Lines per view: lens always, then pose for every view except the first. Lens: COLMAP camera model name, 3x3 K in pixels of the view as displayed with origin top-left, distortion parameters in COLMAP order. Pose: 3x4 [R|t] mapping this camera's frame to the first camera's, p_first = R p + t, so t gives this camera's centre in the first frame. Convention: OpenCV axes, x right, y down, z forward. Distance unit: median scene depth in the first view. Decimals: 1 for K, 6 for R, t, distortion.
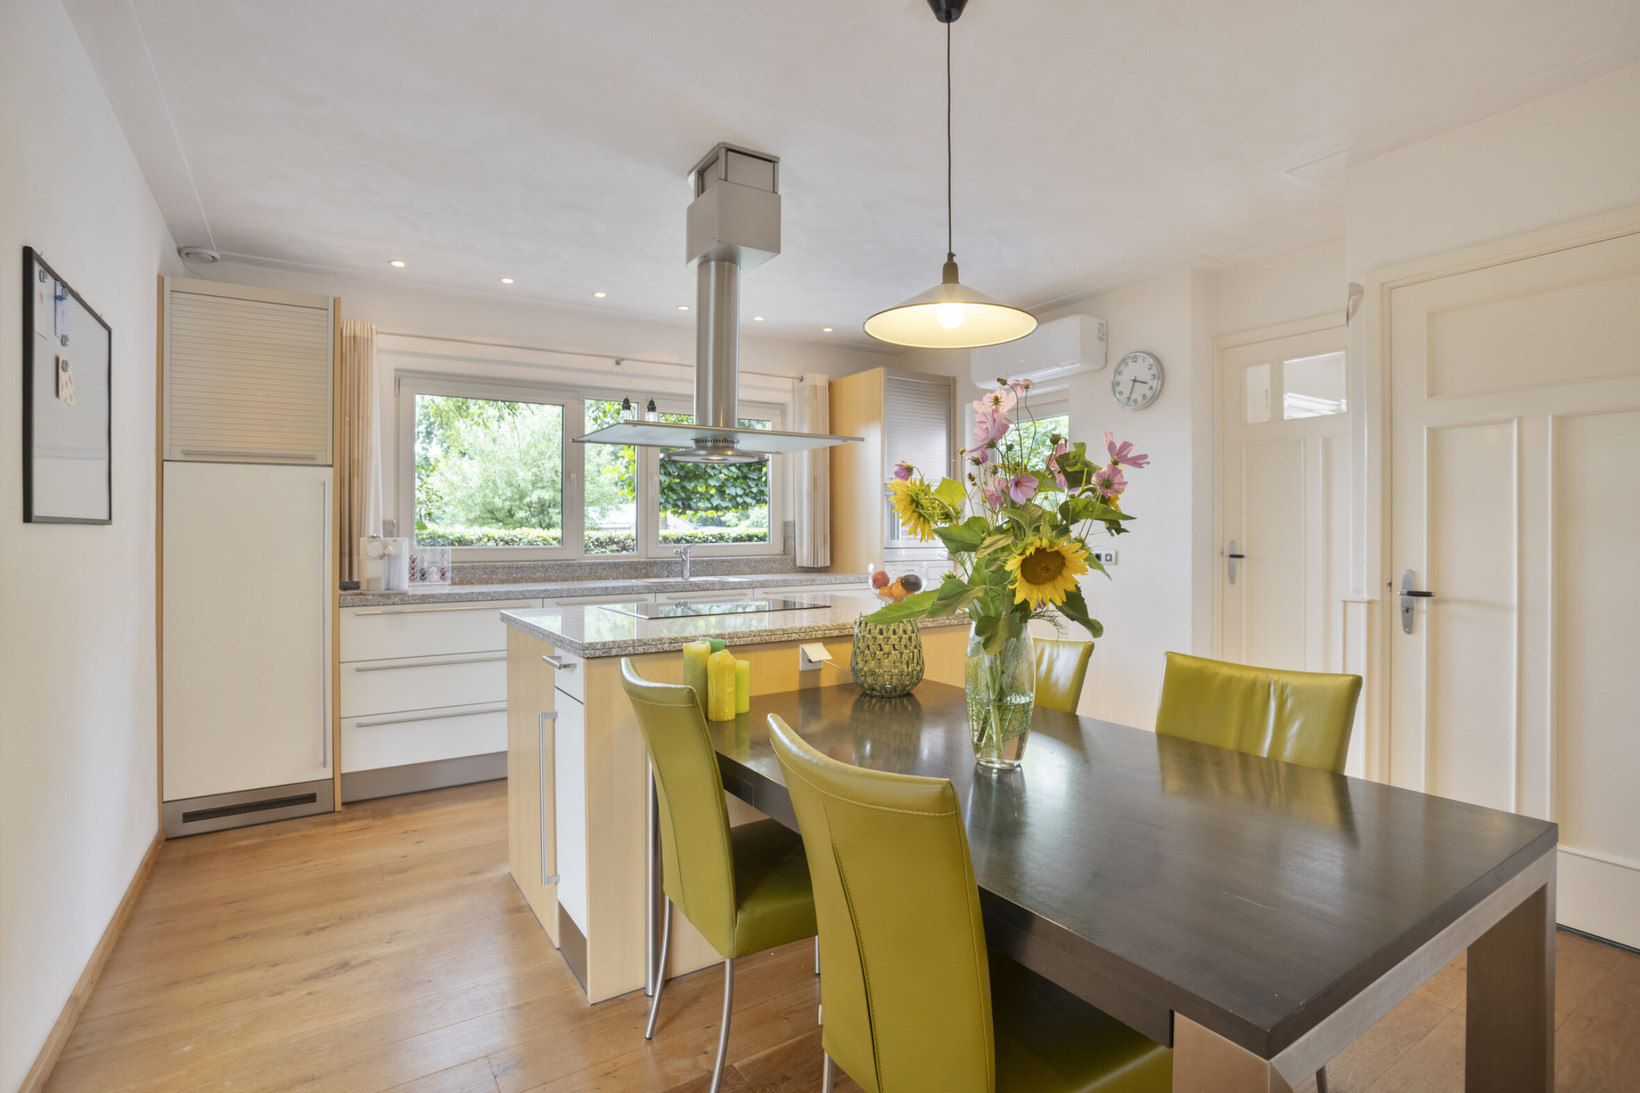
lens RADIAL K [[796.9, 0, 790.5], [0, 796.9, 530.2], [0, 0, 1]] dist [-0.000100, 0.000132]
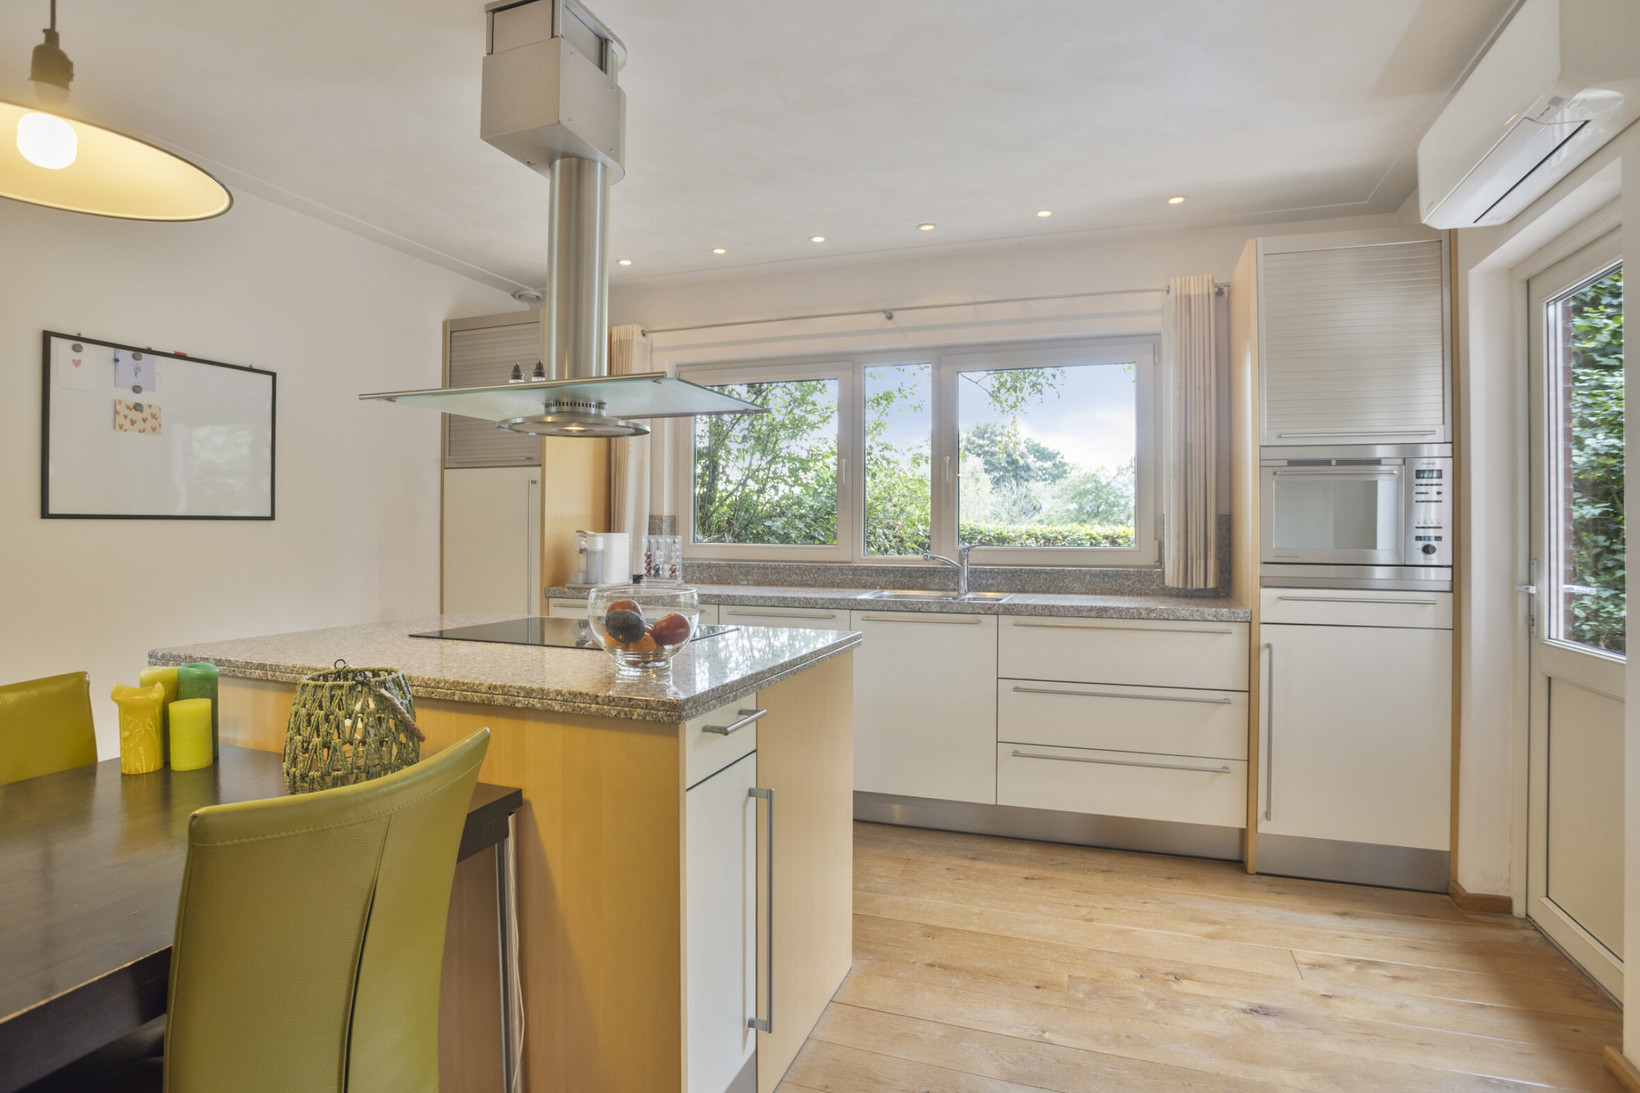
lens RADIAL K [[805.5, 0, 828.2], [0, 805.5, 530.1], [0, 0, 1]] dist [-0.074260, 0.000693]
pose [[0.646800, 0.006205, -0.762634, 0.409744], [-0.003908, 0.999981, 0.004822, -0.000680], [0.762650, -0.000139, 0.646812, 0.500793]]
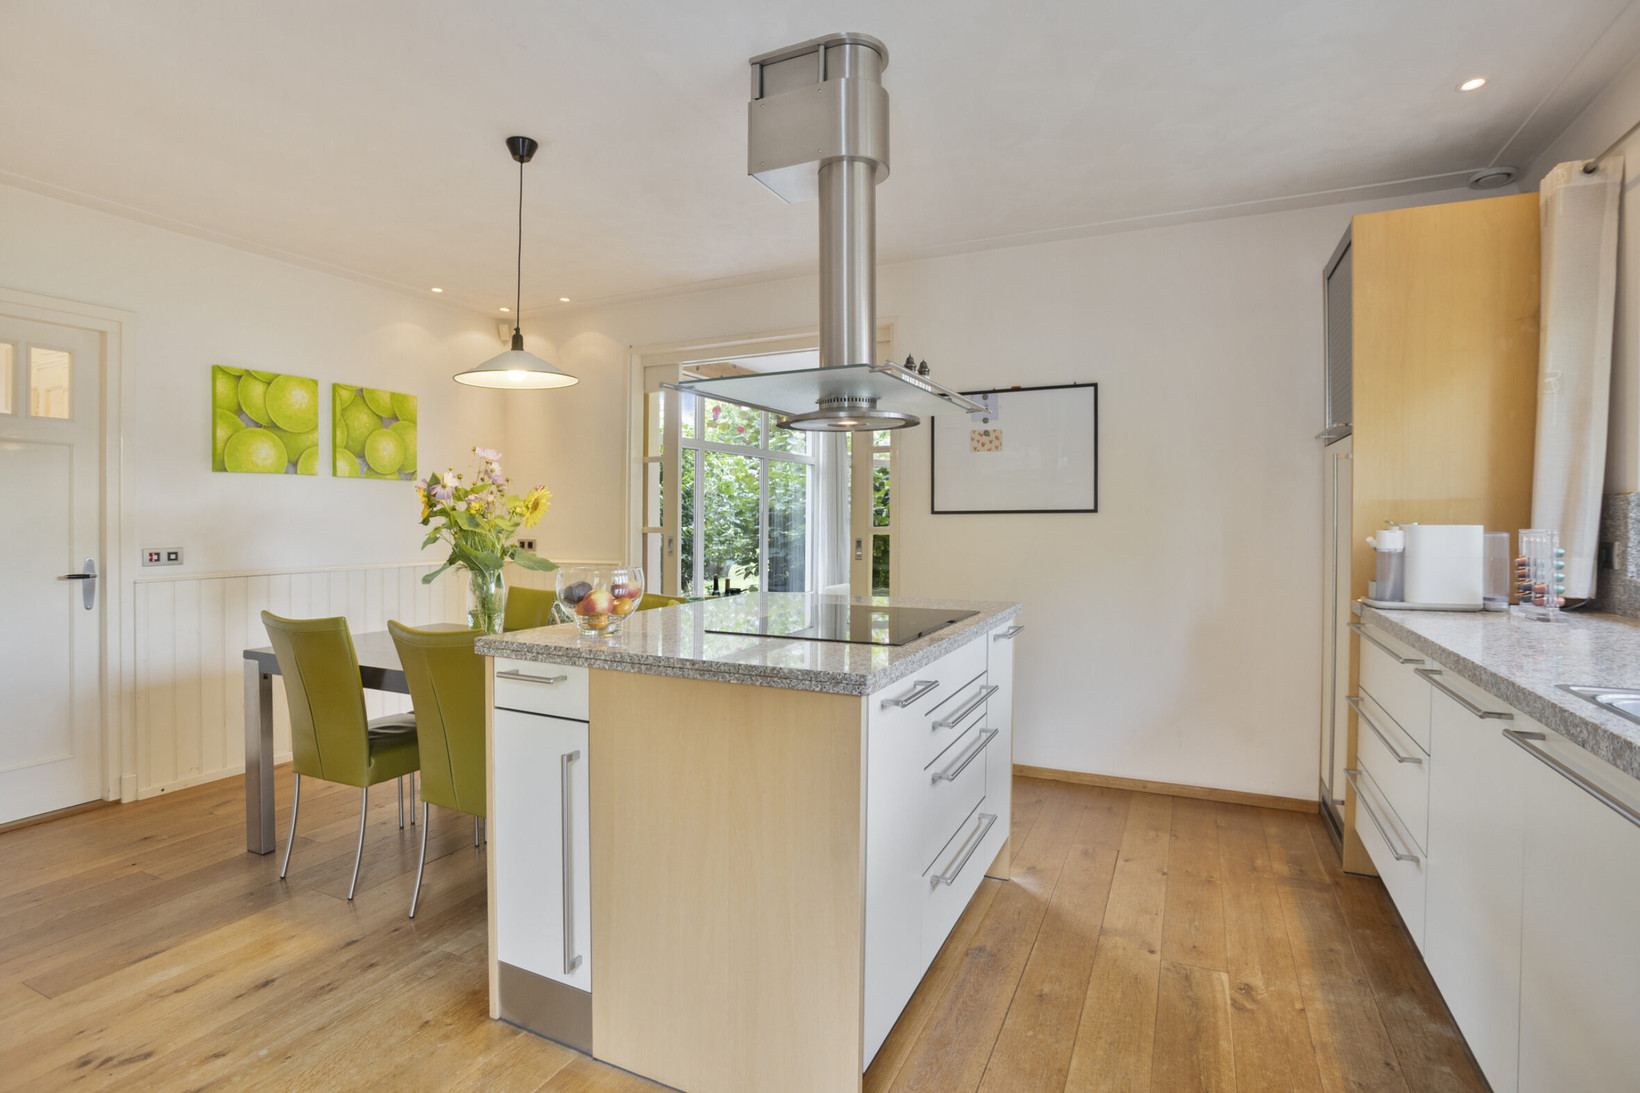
lens RADIAL K [[795.3, 0, 812.9], [0, 795.3, 531.2], [0, 0, 1]] dist [-0.067733, 0.016419]
pose [[-0.832195, 0.011335, -0.554367, 0.240109], [0.004762, 0.999900, 0.013296, 0.003065], [0.554463, 0.008425, -0.832166, 1.118898]]
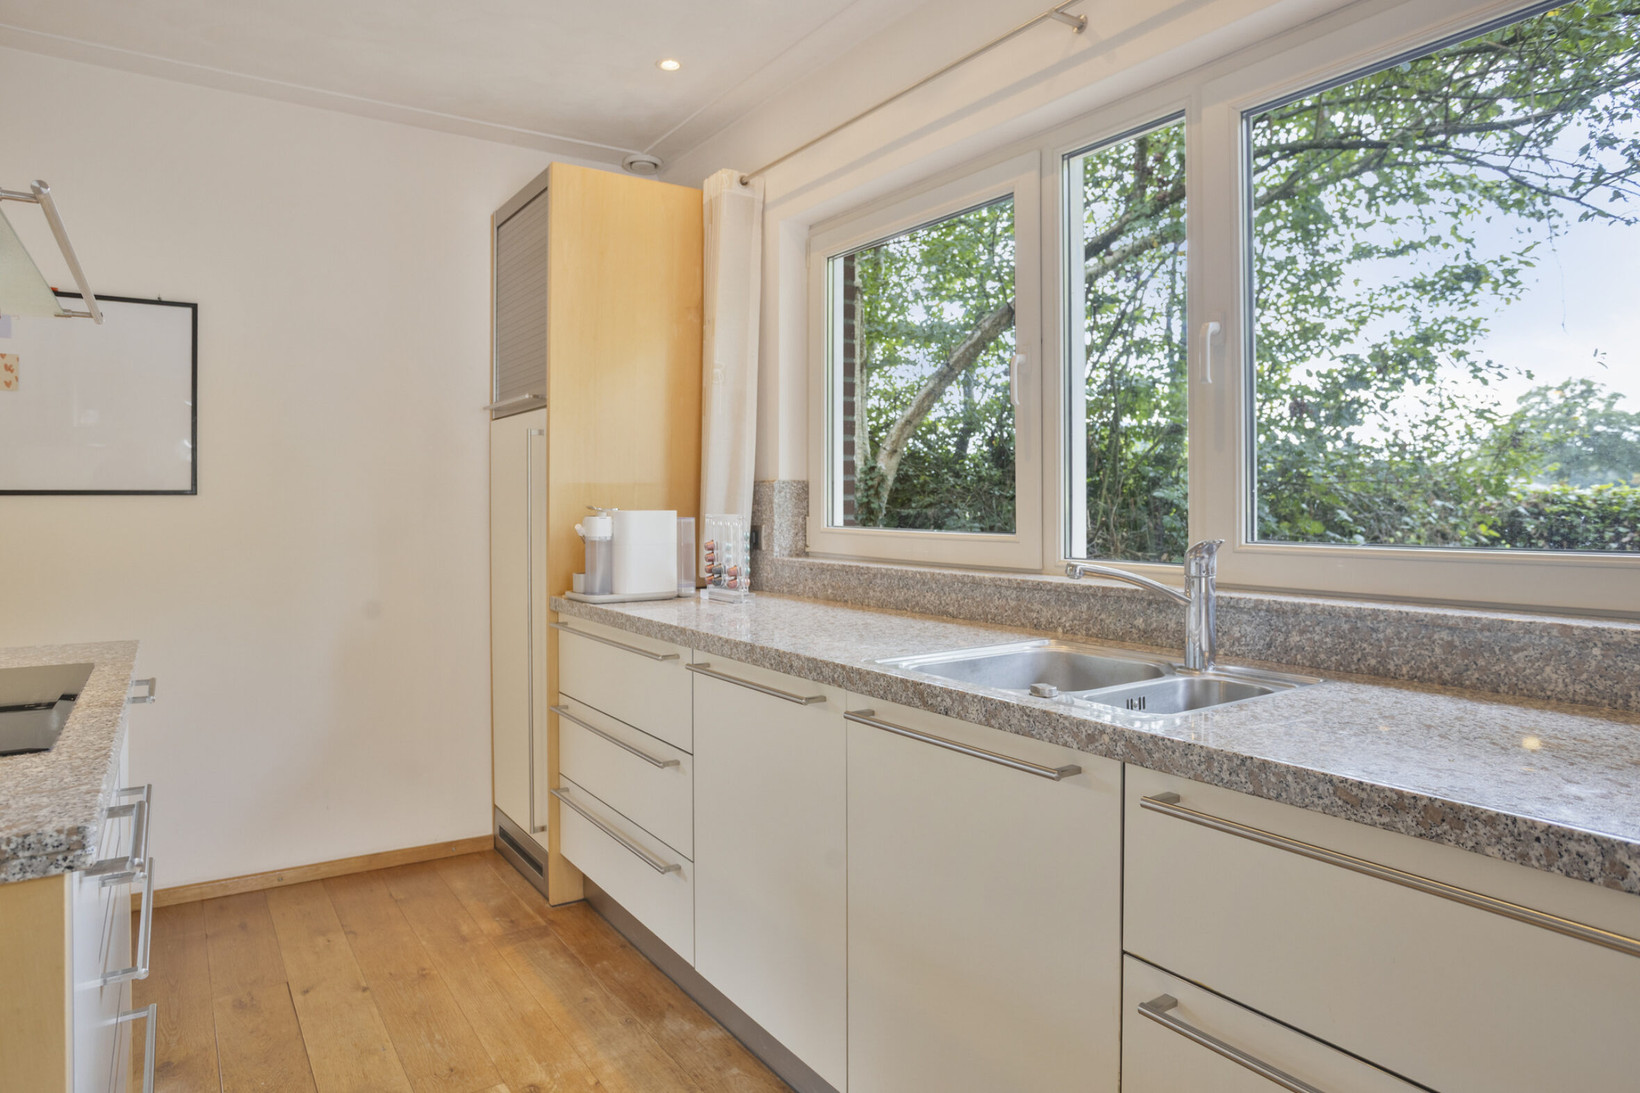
lens RADIAL K [[981.0, 0, 798.0], [0, 981.0, 508.7], [0, 0, 1]] dist [-0.063788, 0.002666]
pose [[0.062013, 0.006515, -0.998054, 0.236564], [0.003174, 0.999972, 0.006725, 0.002600], [0.998070, -0.003585, 0.061991, 0.974467]]
